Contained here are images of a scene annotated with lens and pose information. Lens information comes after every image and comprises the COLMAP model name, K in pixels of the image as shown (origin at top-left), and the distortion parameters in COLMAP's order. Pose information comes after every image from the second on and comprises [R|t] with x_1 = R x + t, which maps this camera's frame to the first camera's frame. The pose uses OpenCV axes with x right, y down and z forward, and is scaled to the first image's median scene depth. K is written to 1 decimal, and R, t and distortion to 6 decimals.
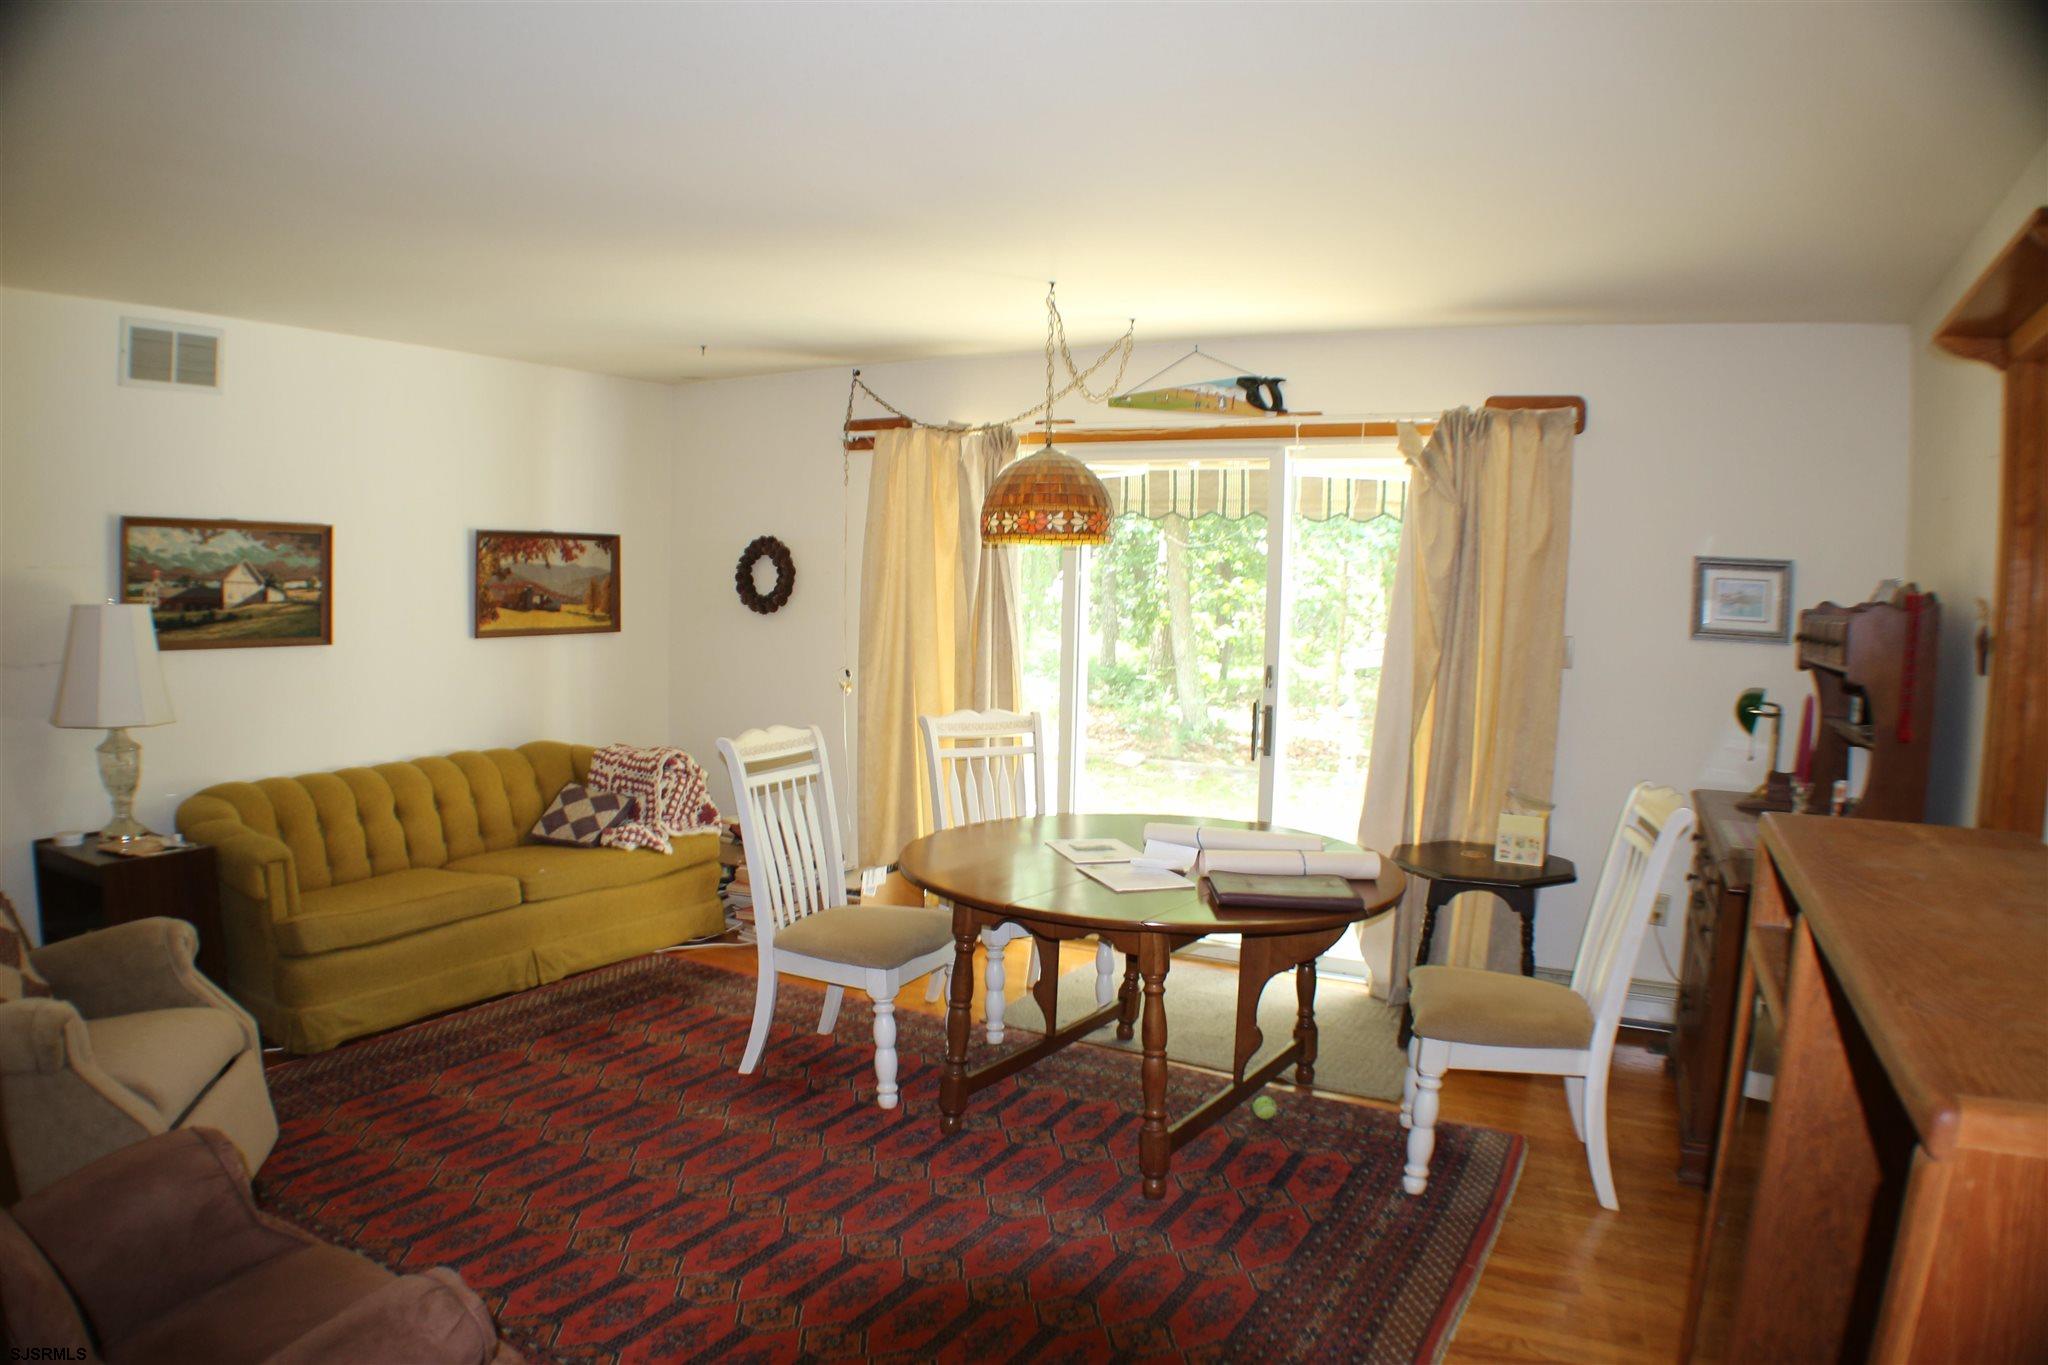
lens RADIAL K [[1294.7, 0, 1024.0], [0, 1294.7, 682.5], [0, 0, 1]] dist [-0.226181, 0.065793]
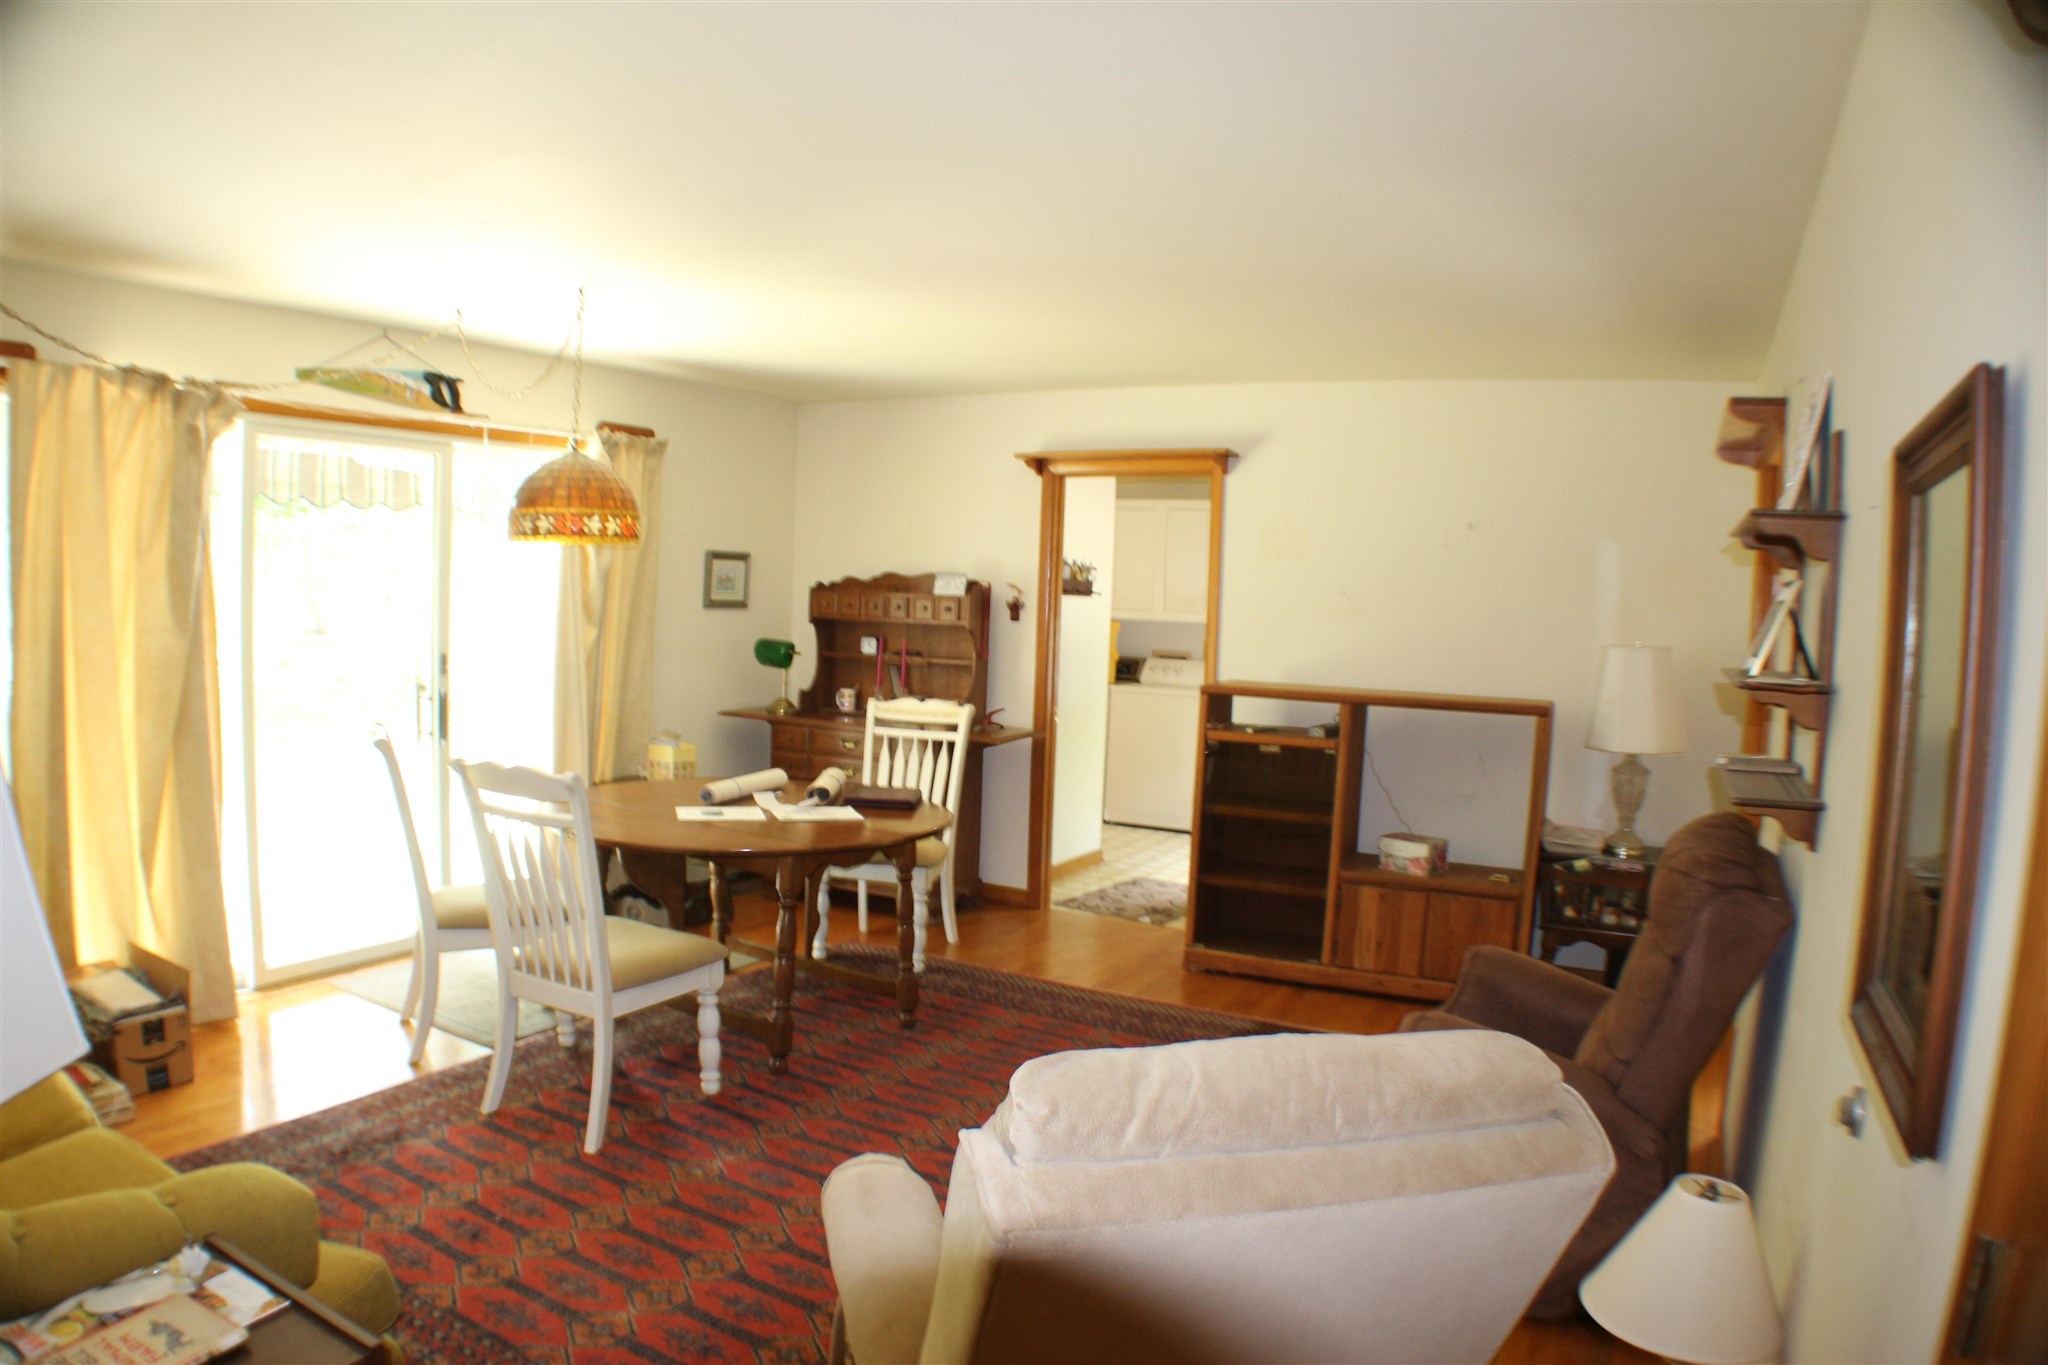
lens RADIAL K [[1294.7, 0, 1024.0], [0, 1294.7, 682.5], [0, 0, 1]] dist [-0.226181, 0.065793]
pose [[0.003370, -0.094308, 0.995537, -0.841916], [0.046754, 0.994469, 0.094048, -0.065253], [-0.998901, 0.046229, 0.007761, 0.550300]]
